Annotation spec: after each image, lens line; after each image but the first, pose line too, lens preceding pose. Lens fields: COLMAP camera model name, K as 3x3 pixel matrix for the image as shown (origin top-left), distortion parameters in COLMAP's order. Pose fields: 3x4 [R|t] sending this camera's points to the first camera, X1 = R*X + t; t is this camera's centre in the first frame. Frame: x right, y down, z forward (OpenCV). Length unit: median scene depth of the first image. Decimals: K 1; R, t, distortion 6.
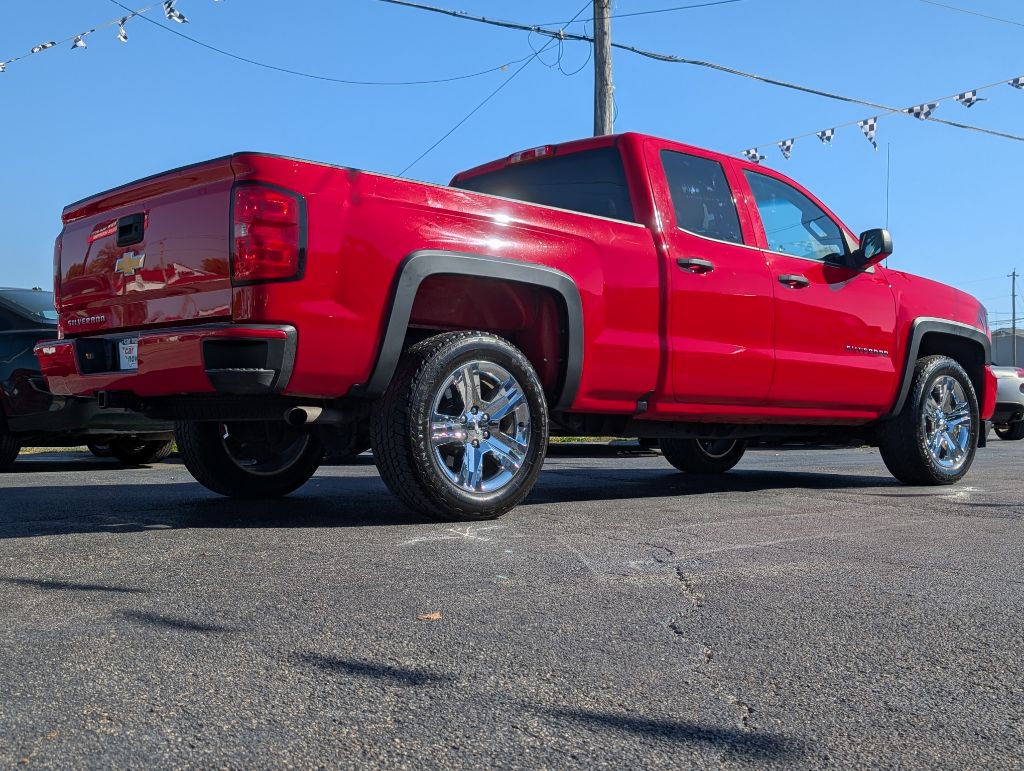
lens RADIAL K [[1281.5, 0, 542.5], [0, 1281.5, 421.5], [0, 0, 1]] dist [0.018360, 0.000000]
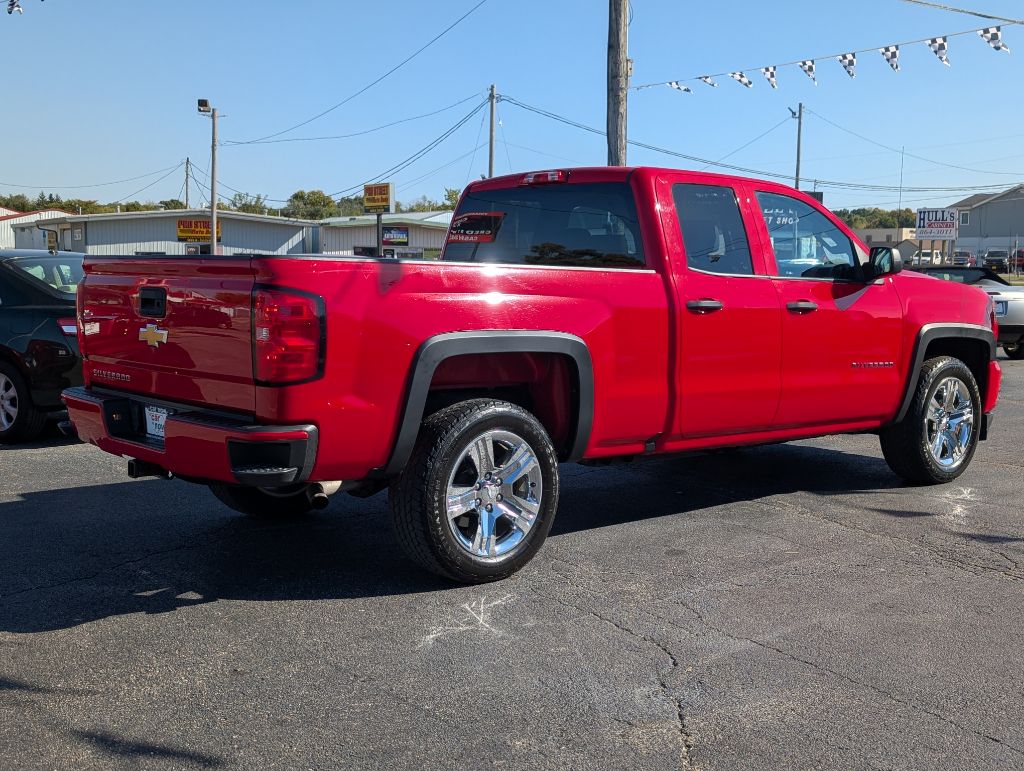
lens RADIAL K [[1281.5, 0, 538.2], [0, 1281.5, 427.1], [0, 0, 1]] dist [0.018360, 0.000000]
pose [[0.999918, 0.006996, -0.010696, -0.001515], [-0.005530, 0.991317, 0.131379, -0.179129], [0.011522, -0.131309, 0.991275, -0.024218]]
